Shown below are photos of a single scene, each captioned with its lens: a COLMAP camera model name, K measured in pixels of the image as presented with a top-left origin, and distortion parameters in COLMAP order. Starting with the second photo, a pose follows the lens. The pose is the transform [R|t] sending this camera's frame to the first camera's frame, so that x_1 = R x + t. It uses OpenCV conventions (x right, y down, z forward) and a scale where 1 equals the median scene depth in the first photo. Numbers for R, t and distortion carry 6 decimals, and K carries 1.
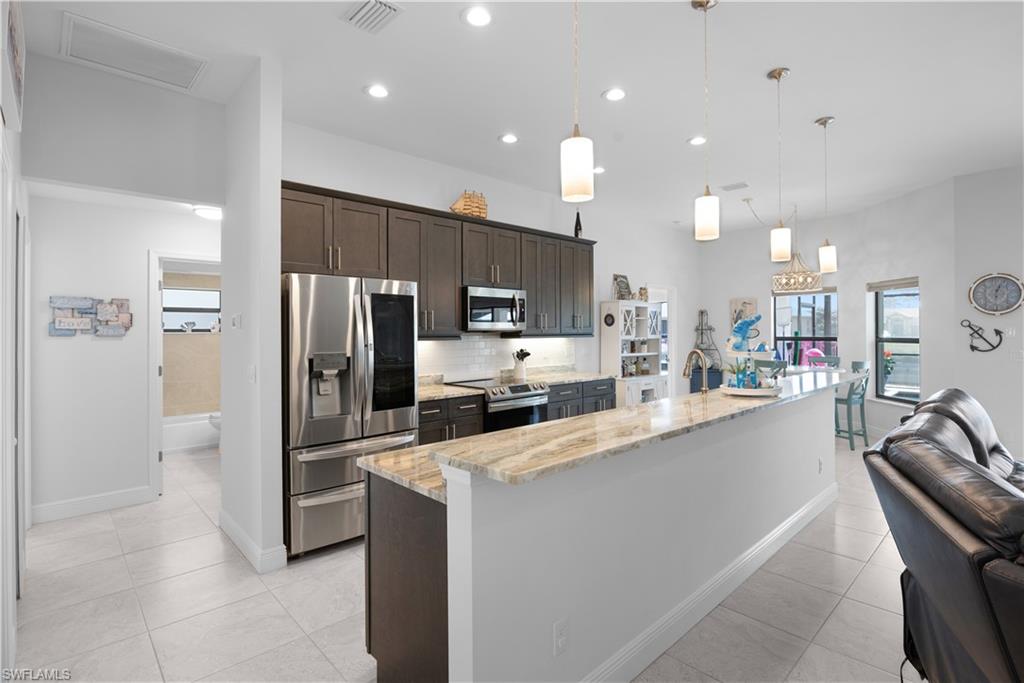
lens RADIAL K [[496.2, 0, 512.8], [0, 496.2, 330.1], [0, 0, 1]] dist [-0.000864, 0.000403]
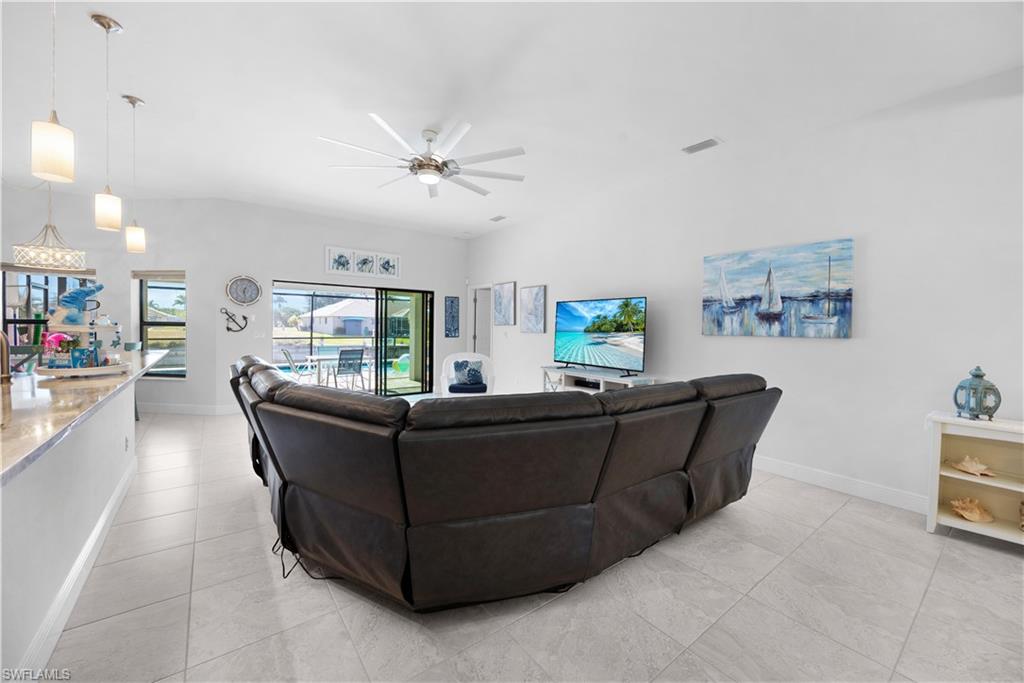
lens RADIAL K [[406.7, 0, 512.2], [0, 406.7, 337.6], [0, 0, 1]] dist [0.000197, -0.000103]
pose [[0.112175, -0.018482, 0.993517, -0.070105], [-0.019503, 0.999593, 0.020797, 0.016398], [-0.993497, -0.021709, 0.111769, 0.082665]]
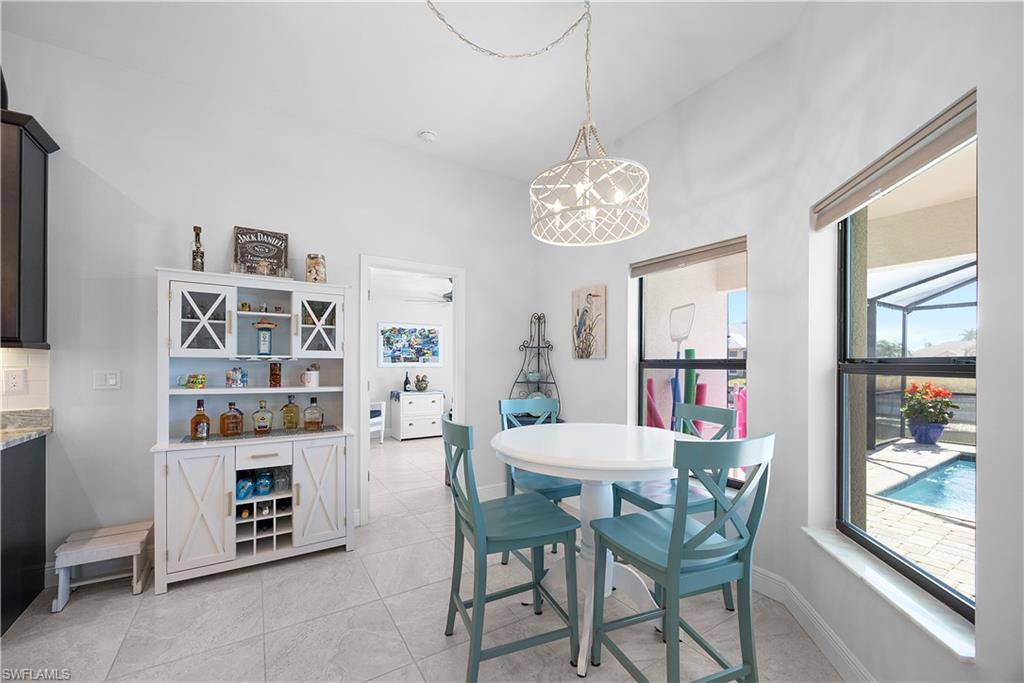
lens RADIAL K [[401.3, 0, 505.8], [0, 401.3, 364.9], [0, 0, 1]] dist [-0.000759, -0.000167]
pose [[0.978804, 0.011717, -0.204464, 0.565455], [-0.010058, 0.999908, 0.009152, 0.019210], [0.204553, -0.006902, 0.978831, 0.685757]]
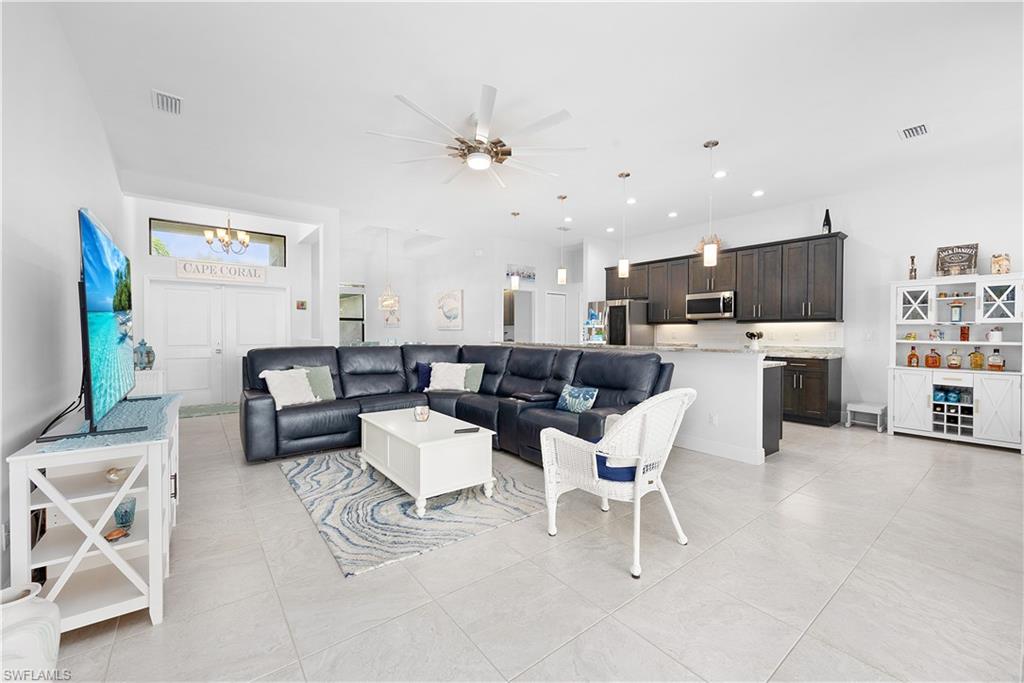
lens RADIAL K [[406.7, 0, 512.2], [0, 406.7, 337.6], [0, 0, 1]] dist [0.000197, -0.000103]
pose [[-0.111622, 0.020135, -0.993547, 1.009617], [0.003473, 0.999797, 0.019871, 0.025696], [0.993745, -0.001232, -0.111669, 0.364198]]
